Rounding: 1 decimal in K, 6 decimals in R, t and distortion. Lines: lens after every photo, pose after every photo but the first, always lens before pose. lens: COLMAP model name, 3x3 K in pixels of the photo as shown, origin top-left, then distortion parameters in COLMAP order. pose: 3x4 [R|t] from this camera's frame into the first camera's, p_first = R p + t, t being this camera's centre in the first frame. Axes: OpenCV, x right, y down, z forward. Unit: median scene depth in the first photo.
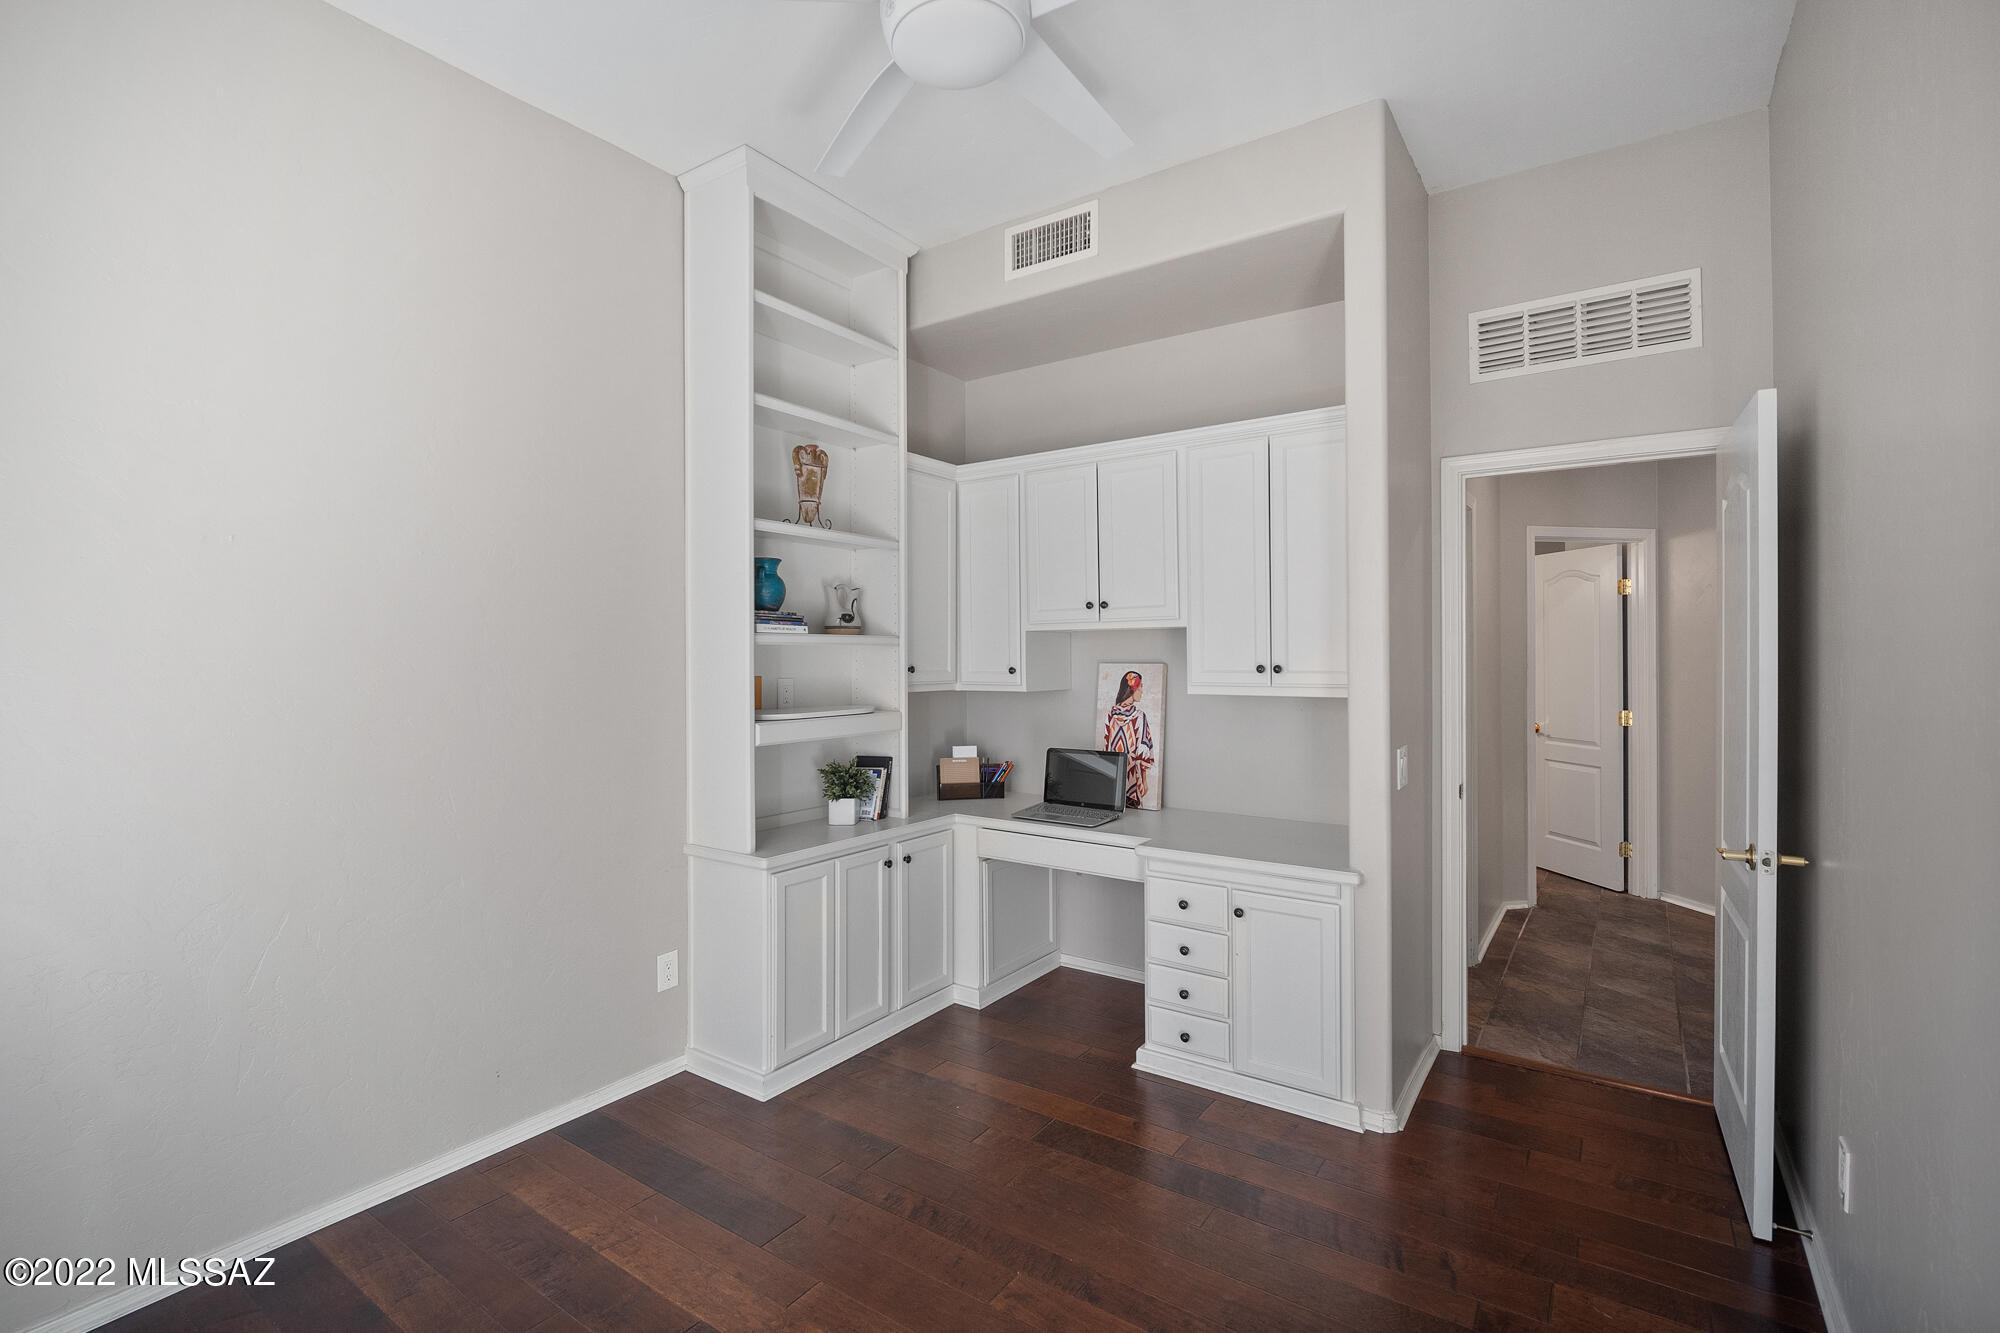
lens RADIAL K [[923.0, 0, 995.8], [0, 923.0, 654.6], [0, 0, 1]] dist [-0.012752, -0.001484]
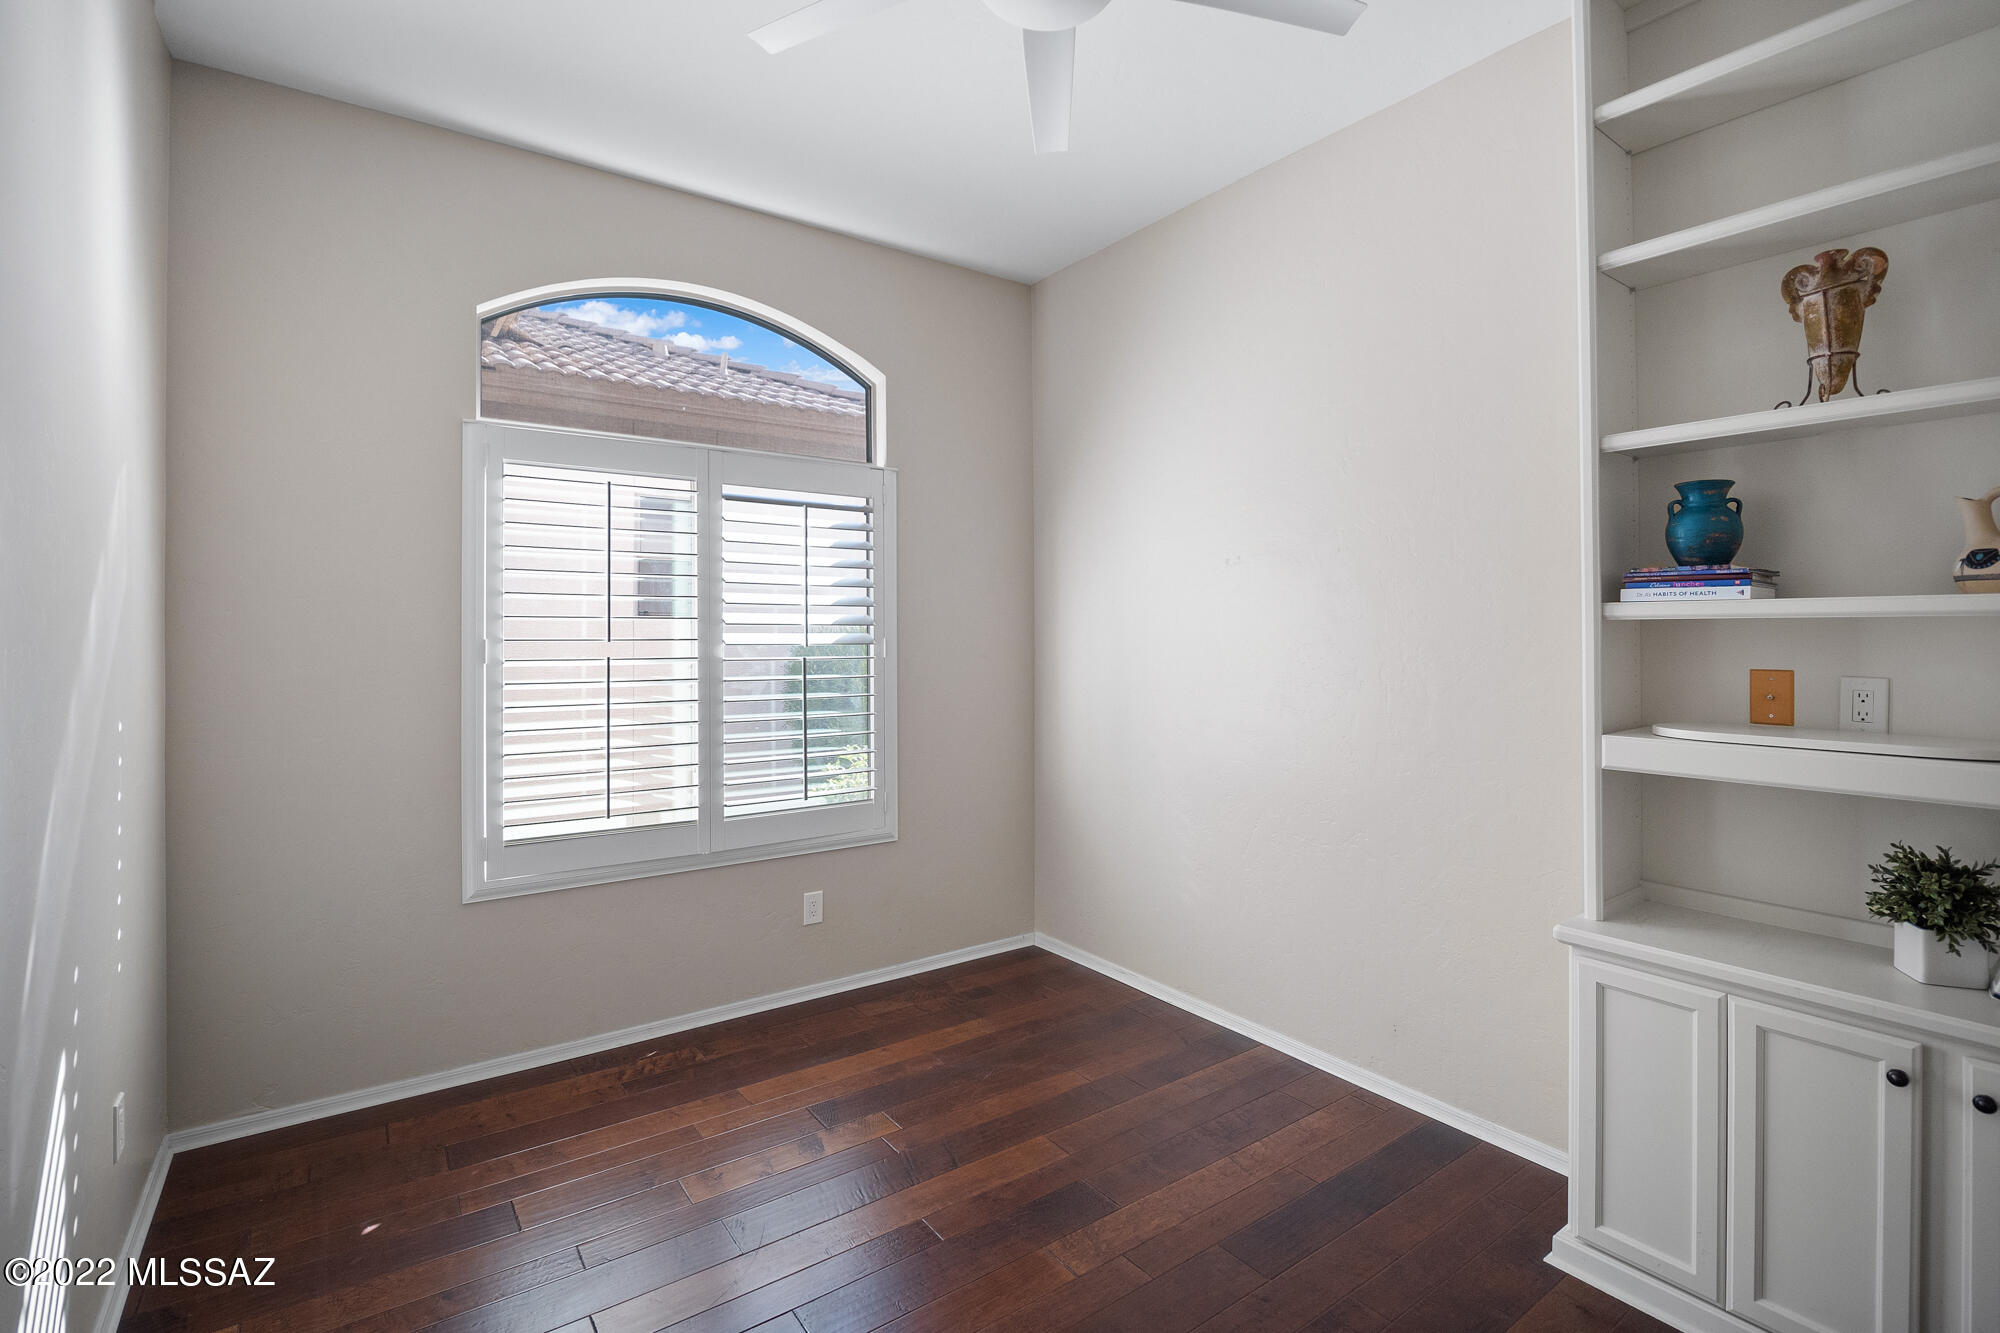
lens RADIAL K [[923.0, 0, 999.8], [0, 923.0, 649.4], [0, 0, 1]] dist [-0.012752, -0.001484]
pose [[-0.340911, 0.007563, -0.940065, 0.523844], [-0.007073, 0.999919, 0.010610, 0.006953], [0.940069, 0.010266, -0.340830, 0.792718]]
